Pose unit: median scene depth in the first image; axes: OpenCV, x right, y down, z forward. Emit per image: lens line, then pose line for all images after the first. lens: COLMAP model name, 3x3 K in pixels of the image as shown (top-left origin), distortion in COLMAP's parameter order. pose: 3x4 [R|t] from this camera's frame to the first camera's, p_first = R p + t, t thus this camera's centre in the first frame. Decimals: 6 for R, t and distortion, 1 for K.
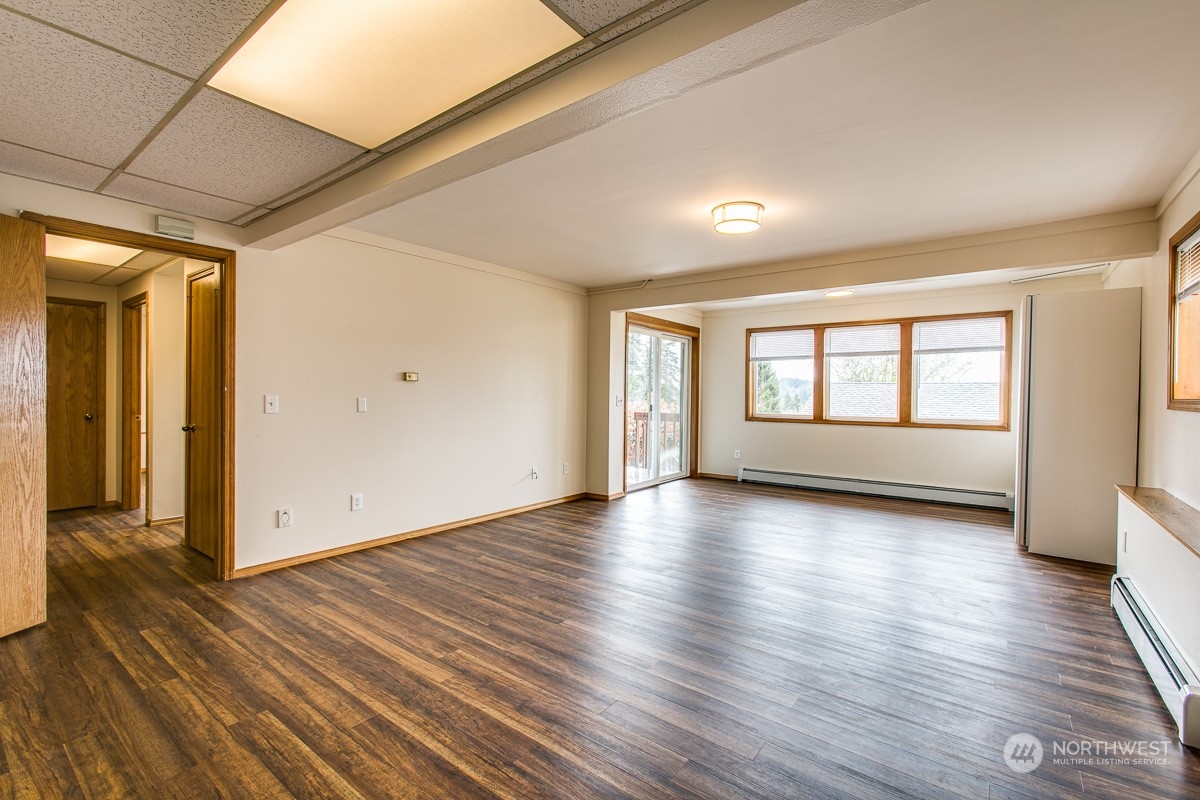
lens RADIAL K [[524.3, 0, 596.4], [0, 524.3, 397.6], [0, 0, 1]] dist [-0.007888, 0.000229]
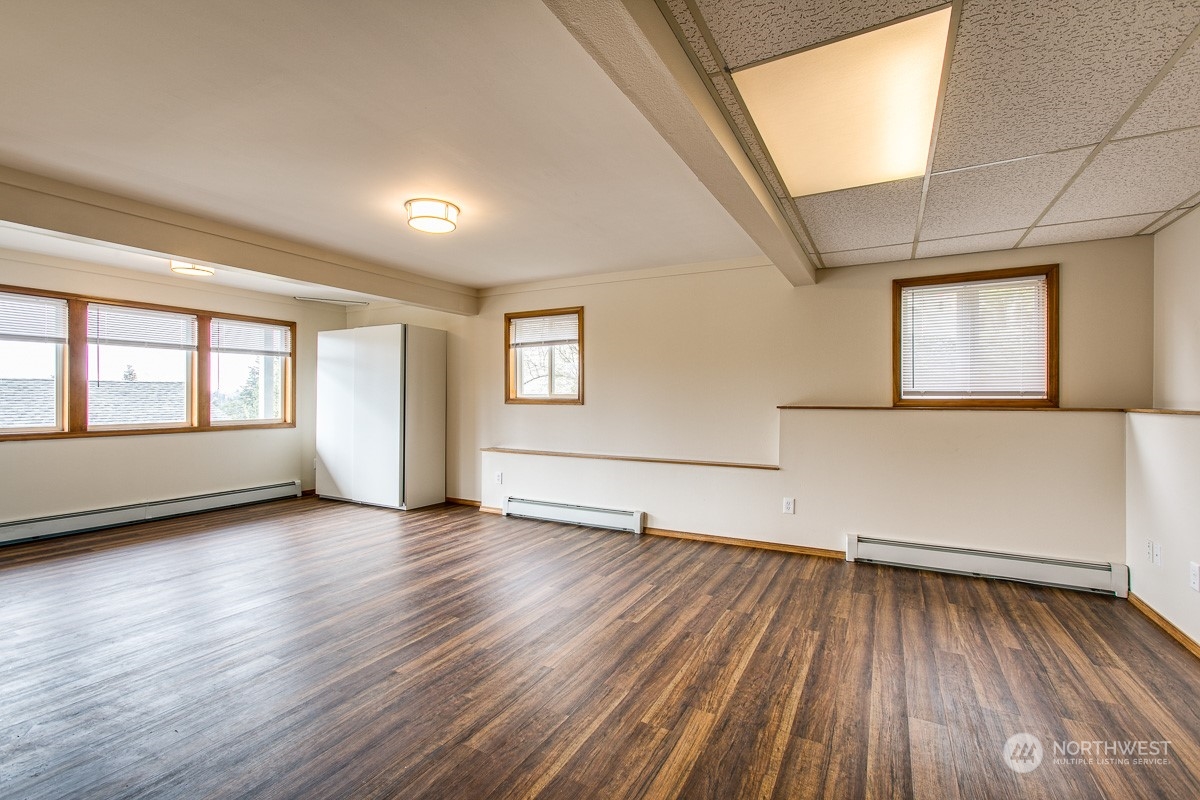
lens RADIAL K [[524.3, 0, 597.6], [0, 524.3, 398.5], [0, 0, 1]] dist [-0.007888, 0.000229]
pose [[-0.150718, -0.009692, 0.988529, -1.125021], [0.001818, 0.999948, 0.010081, -0.023239], [-0.988575, 0.003317, -0.150692, 1.283163]]
